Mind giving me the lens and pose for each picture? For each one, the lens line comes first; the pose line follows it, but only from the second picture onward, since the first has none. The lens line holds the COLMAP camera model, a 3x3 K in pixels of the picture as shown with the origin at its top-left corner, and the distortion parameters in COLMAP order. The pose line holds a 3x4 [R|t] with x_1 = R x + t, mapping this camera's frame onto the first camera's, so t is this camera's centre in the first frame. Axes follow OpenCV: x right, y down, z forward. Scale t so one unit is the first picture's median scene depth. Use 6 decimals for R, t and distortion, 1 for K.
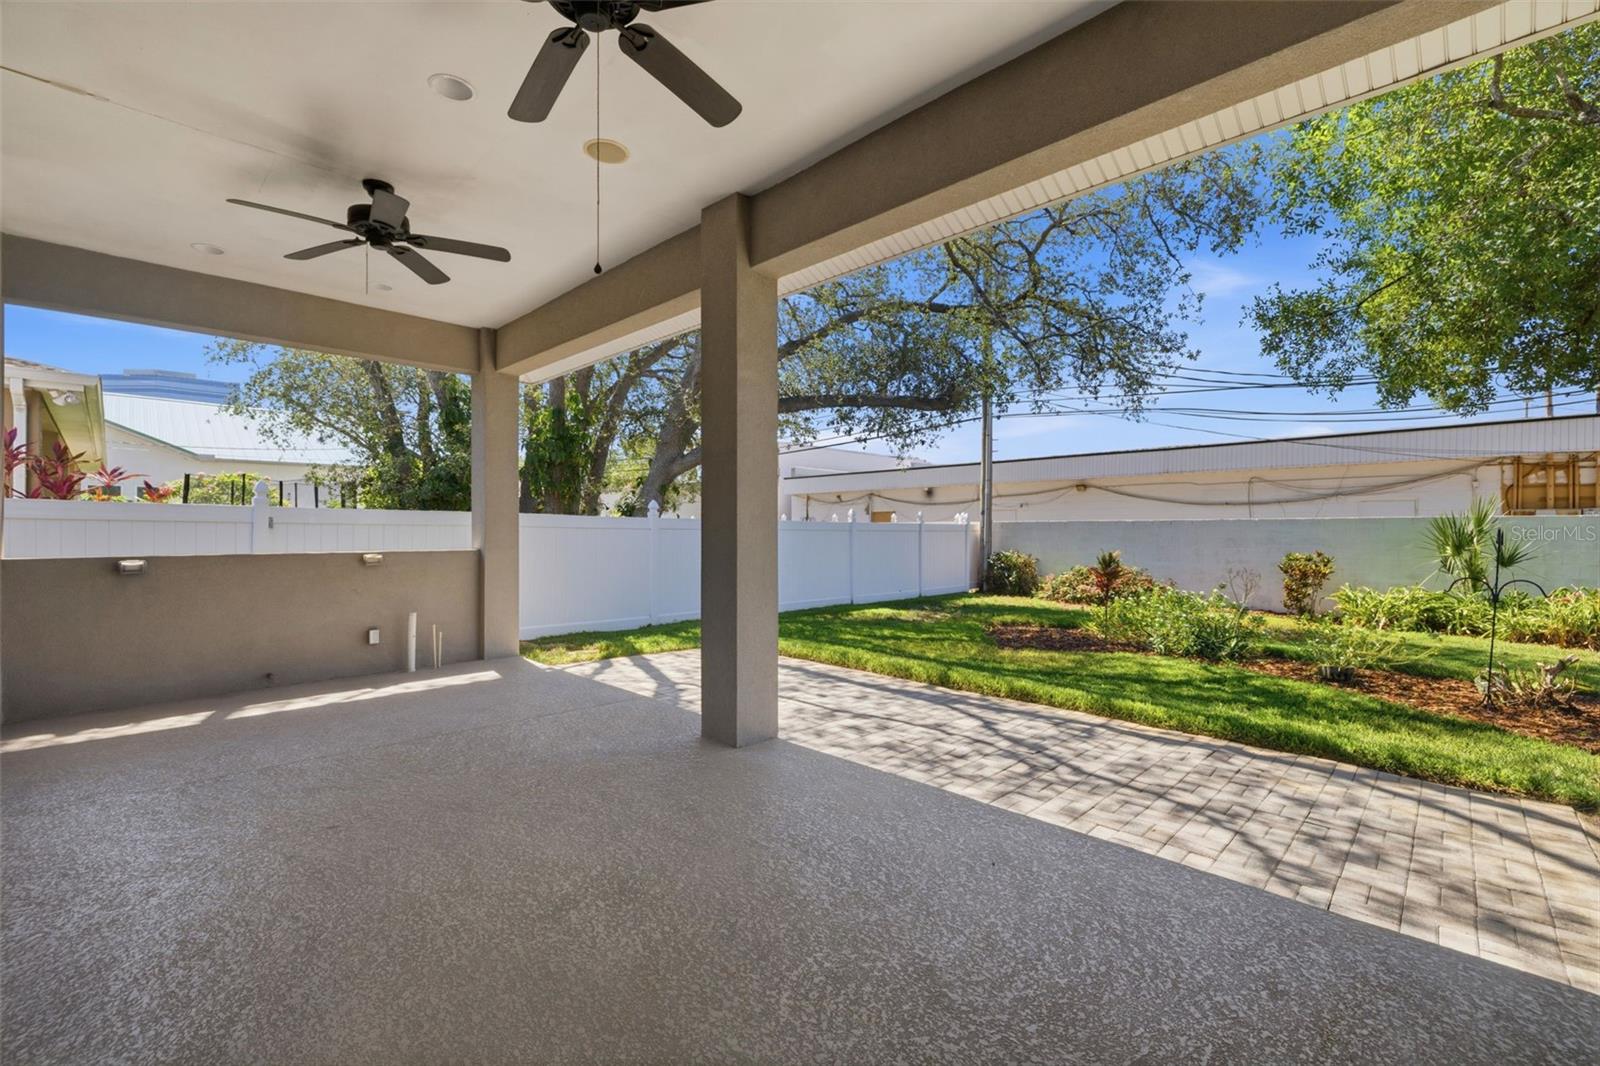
lens RADIAL K [[672.0, 0, 797.1], [0, 672.0, 526.2], [0, 0, 1]] dist [0.004186, -0.000425]
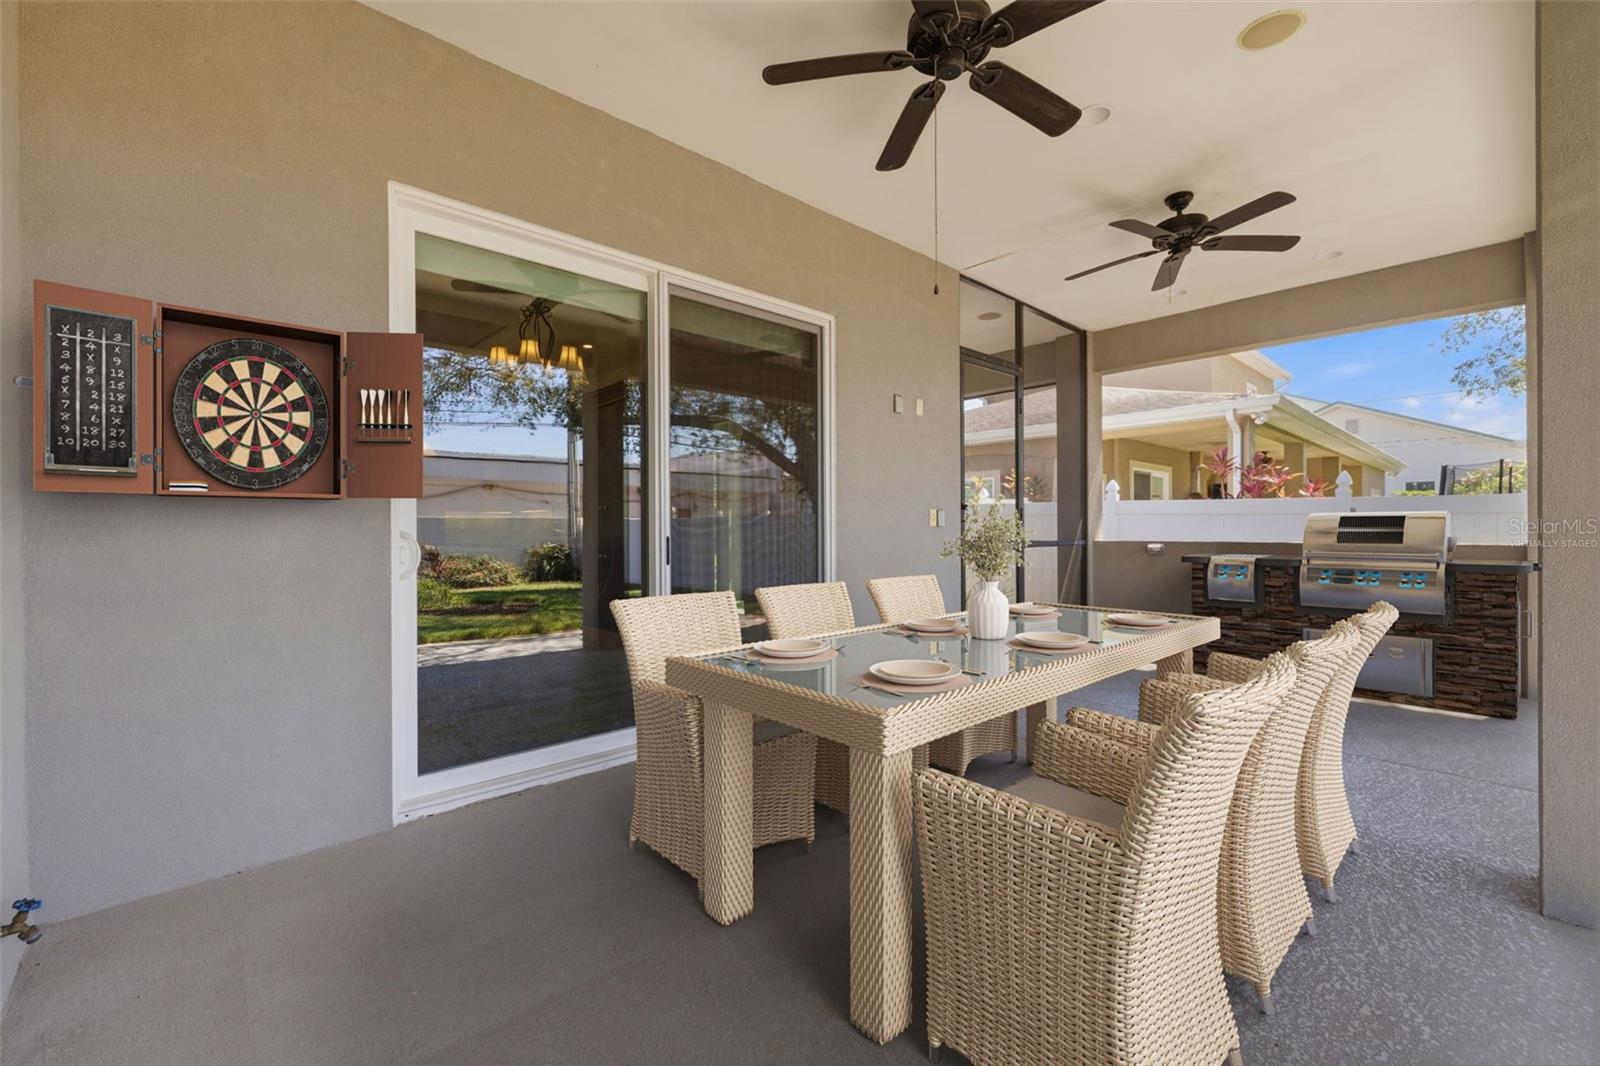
lens RADIAL K [[672.0, 0, 794.7], [0, 672.0, 525.5], [0, 0, 1]] dist [0.004186, -0.000425]
pose [[-0.053068, 0.010220, -0.998539, 0.393665], [-0.000730, 0.999947, 0.010273, 0.000945], [0.998591, 0.001274, -0.053057, 0.381949]]
